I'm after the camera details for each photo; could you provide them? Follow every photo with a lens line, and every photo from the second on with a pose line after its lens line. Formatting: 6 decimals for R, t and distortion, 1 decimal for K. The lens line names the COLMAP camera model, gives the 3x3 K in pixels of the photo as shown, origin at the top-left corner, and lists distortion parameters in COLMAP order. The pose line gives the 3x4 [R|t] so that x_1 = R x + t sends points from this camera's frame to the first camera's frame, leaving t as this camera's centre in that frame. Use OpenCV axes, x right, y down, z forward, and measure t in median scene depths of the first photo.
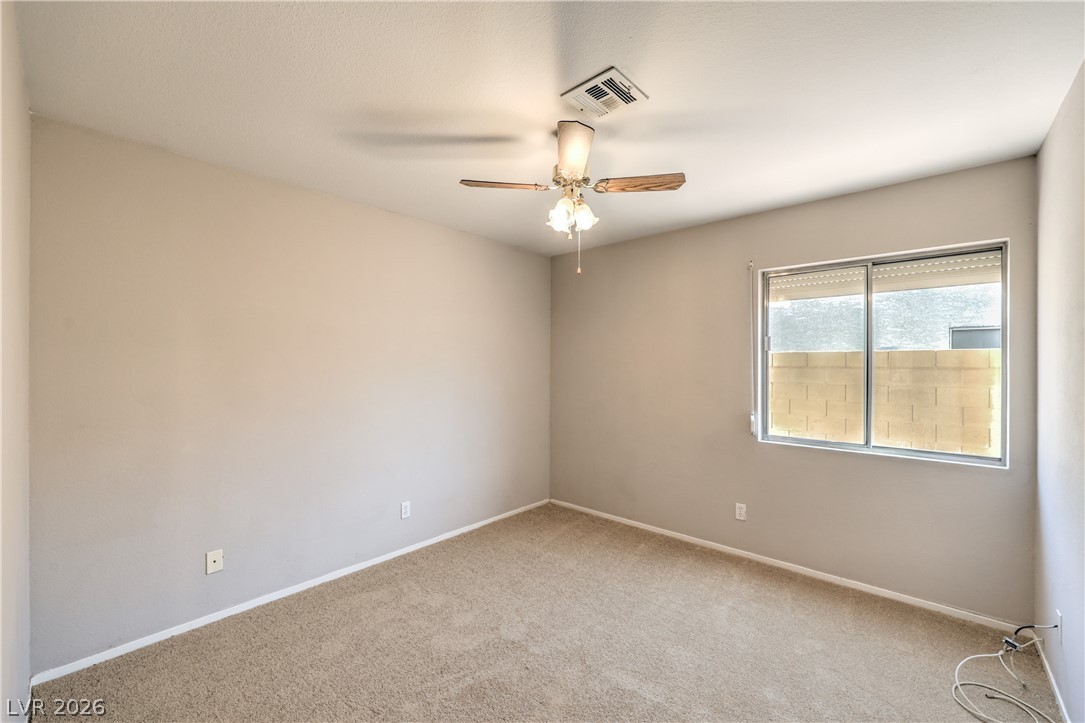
lens RADIAL K [[437.0, 0, 544.3], [0, 437.0, 361.8], [0, 0, 1]] dist [-0.000464, -0.000076]
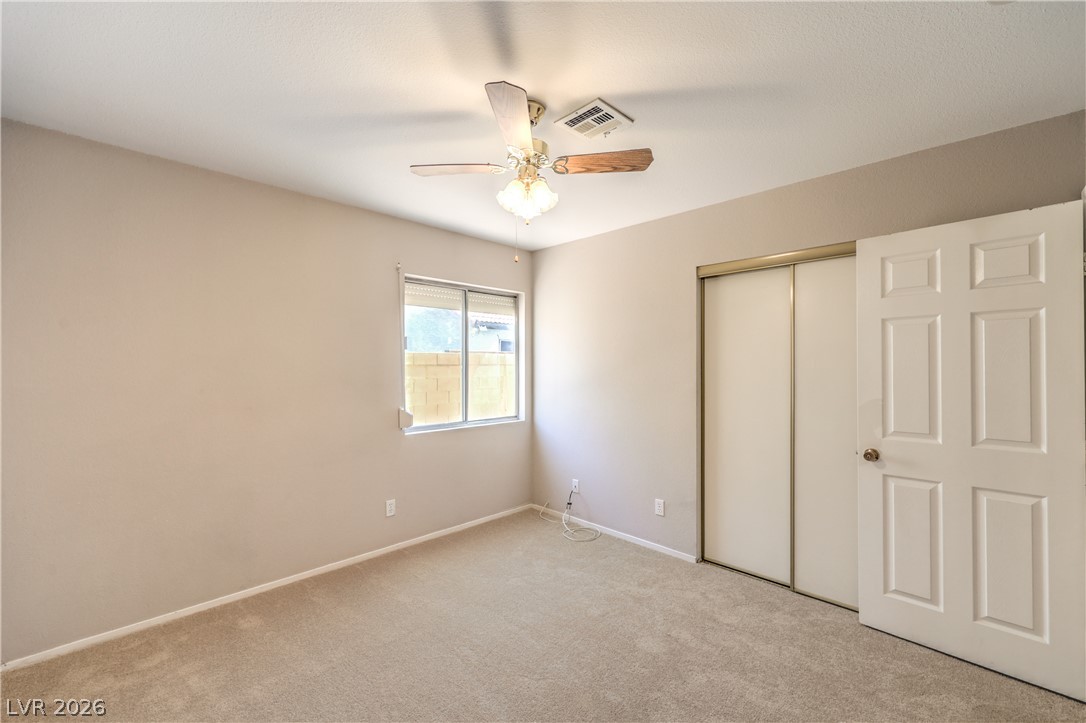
lens RADIAL K [[437.4, 0, 544.8], [0, 437.4, 361.8], [0, 0, 1]] dist [-0.000464, -0.000076]
pose [[0.065793, 0.000140, 0.997833, -0.611716], [-0.007648, 0.999971, 0.000364, 0.001407], [-0.997804, -0.007655, 0.065792, 0.655875]]
